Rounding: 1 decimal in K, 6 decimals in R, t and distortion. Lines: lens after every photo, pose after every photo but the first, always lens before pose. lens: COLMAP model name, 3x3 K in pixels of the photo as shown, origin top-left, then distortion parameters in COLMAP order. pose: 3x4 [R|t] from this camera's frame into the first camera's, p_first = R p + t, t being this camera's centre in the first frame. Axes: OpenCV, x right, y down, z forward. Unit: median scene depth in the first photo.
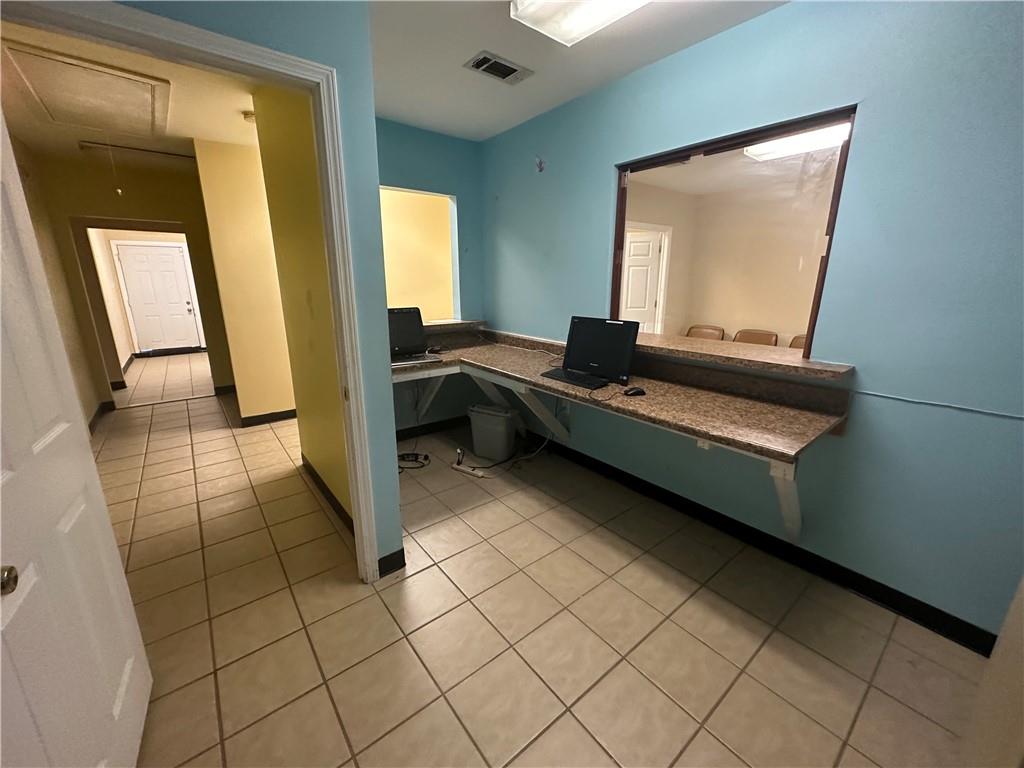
lens RADIAL K [[408.6, 0, 512.0], [0, 408.6, 384.0], [0, 0, 1]] dist [-0.002254, 0.000071]
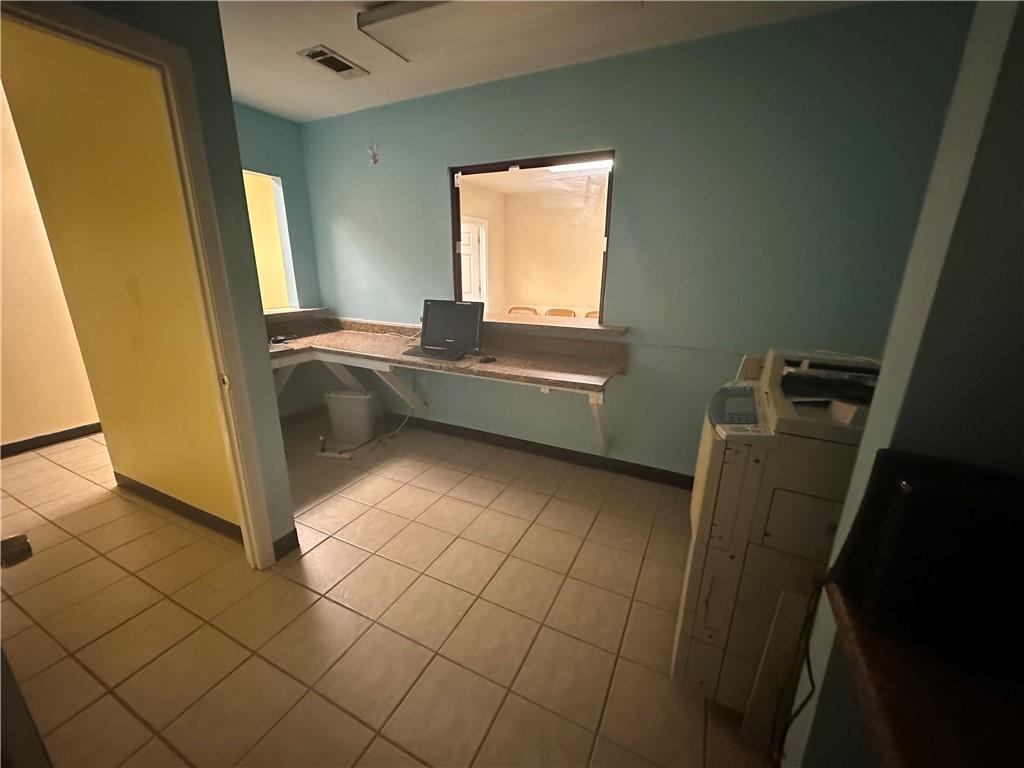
lens RADIAL K [[408.6, 0, 512.0], [0, 408.6, 384.0], [0, 0, 1]] dist [-0.002254, 0.000071]
pose [[0.906483, -0.109524, 0.407790, -0.115185], [0.098385, 0.993978, 0.048260, 0.033641], [-0.410619, -0.003627, 0.911800, -0.121098]]
